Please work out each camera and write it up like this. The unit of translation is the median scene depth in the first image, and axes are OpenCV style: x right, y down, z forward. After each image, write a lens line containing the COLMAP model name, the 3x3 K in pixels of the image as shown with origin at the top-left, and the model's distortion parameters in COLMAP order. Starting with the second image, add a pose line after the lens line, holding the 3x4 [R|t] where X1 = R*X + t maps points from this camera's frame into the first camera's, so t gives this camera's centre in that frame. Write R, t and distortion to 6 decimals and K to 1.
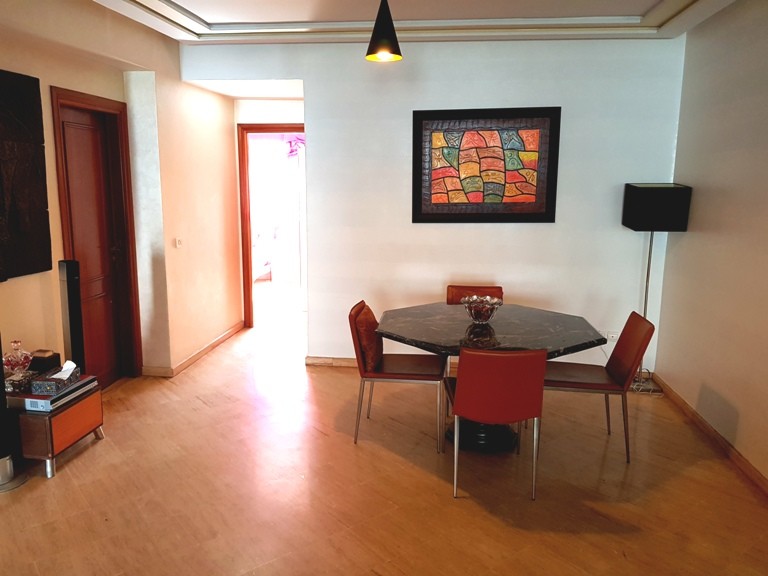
lens RADIAL K [[609.7, 0, 379.2], [0, 609.7, 282.1], [0, 0, 1]] dist [0.116403, -0.202721]
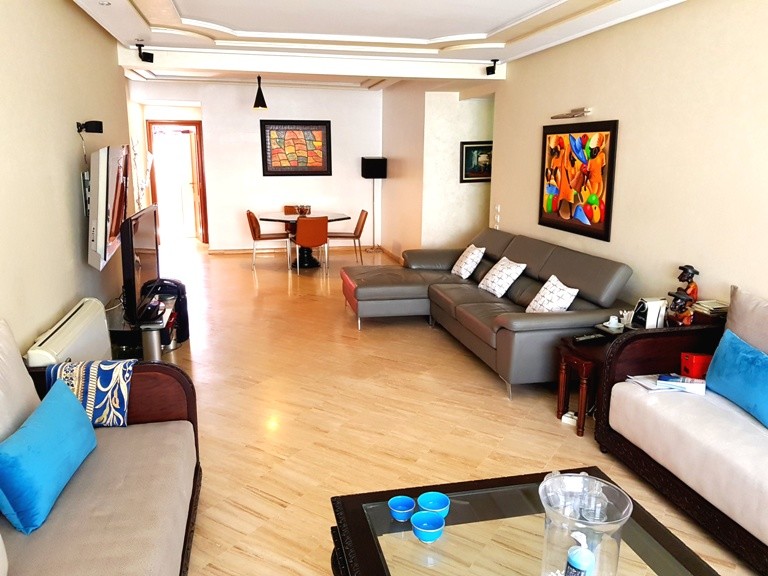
lens RADIAL K [[609.7, 0, 379.2], [0, 609.7, 282.1], [0, 0, 1]] dist [0.116403, -0.202721]
pose [[0.942929, -0.073534, 0.324774, -0.272554], [0.054850, 0.996289, 0.066330, 0.138761], [-0.328447, -0.044730, 0.943463, -1.060355]]
